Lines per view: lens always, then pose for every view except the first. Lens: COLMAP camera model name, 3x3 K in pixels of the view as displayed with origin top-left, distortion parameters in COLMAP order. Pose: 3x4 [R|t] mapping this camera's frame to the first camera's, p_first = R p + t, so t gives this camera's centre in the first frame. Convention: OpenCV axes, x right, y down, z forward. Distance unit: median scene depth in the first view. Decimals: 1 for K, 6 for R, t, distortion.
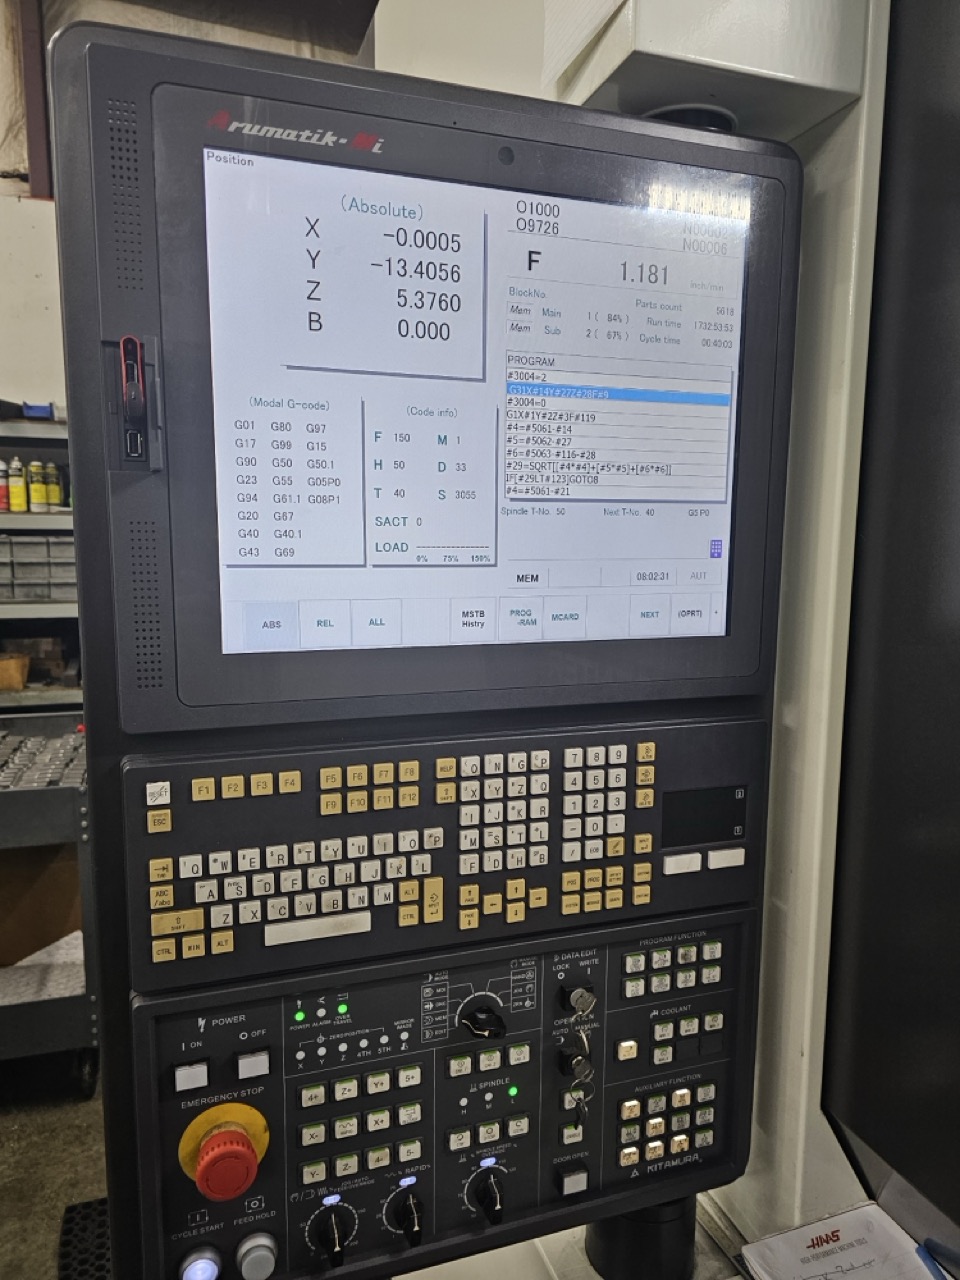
lens RADIAL K [[864.8, 0, 478.6], [0, 864.8, 645.1], [0, 0, 1]] dist [0.041499, -0.020863]
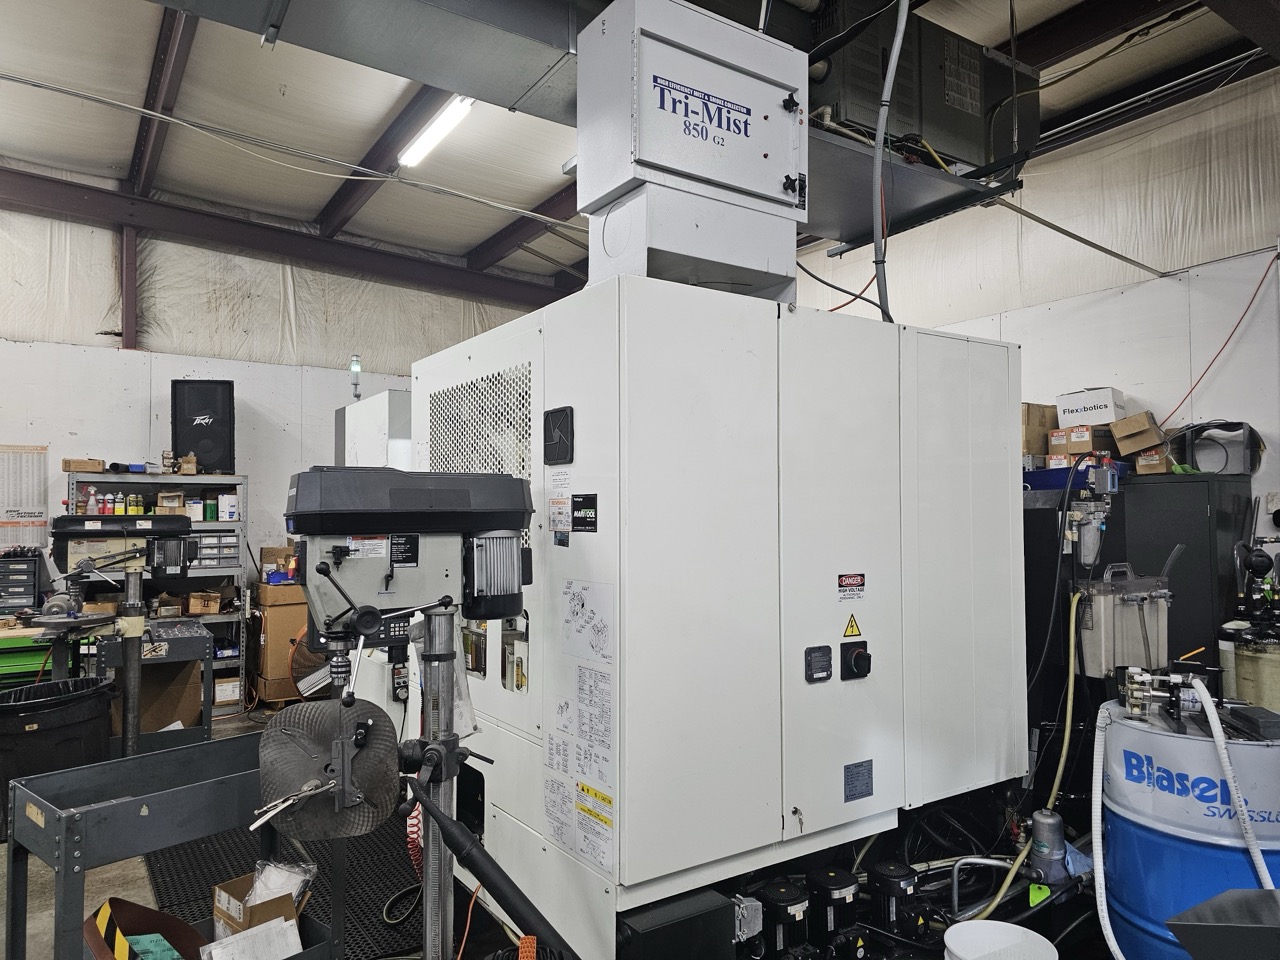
lens RADIAL K [[864.8, 0, 642.9], [0, 864.8, 488.0], [0, 0, 1]] dist [0.041499, -0.020863]
pose [[0.964919, 0.000942, 0.262545, 0.267228], [0.041907, 0.986620, -0.157556, 0.604867], [-0.259181, 0.163031, 0.951970, -5.549501]]
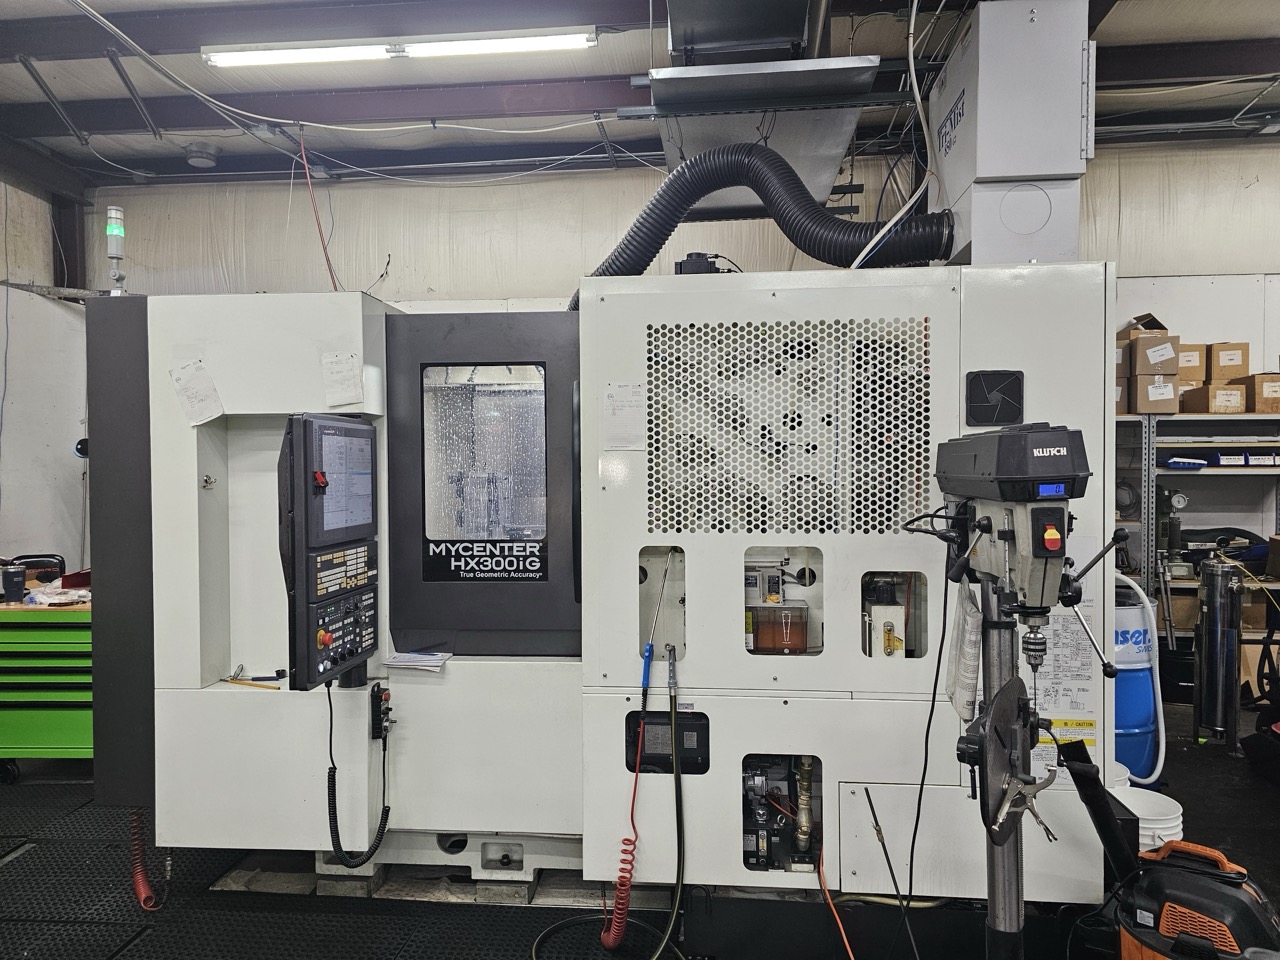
lens RADIAL K [[864.8, 0, 645.6], [0, 864.8, 482.1], [0, 0, 1]] dist [0.041499, -0.020863]
pose [[0.403749, -0.026763, 0.914478, -3.221269], [0.120816, 0.992377, -0.024299, 0.062366], [-0.906857, 0.120294, 0.403905, -2.123041]]
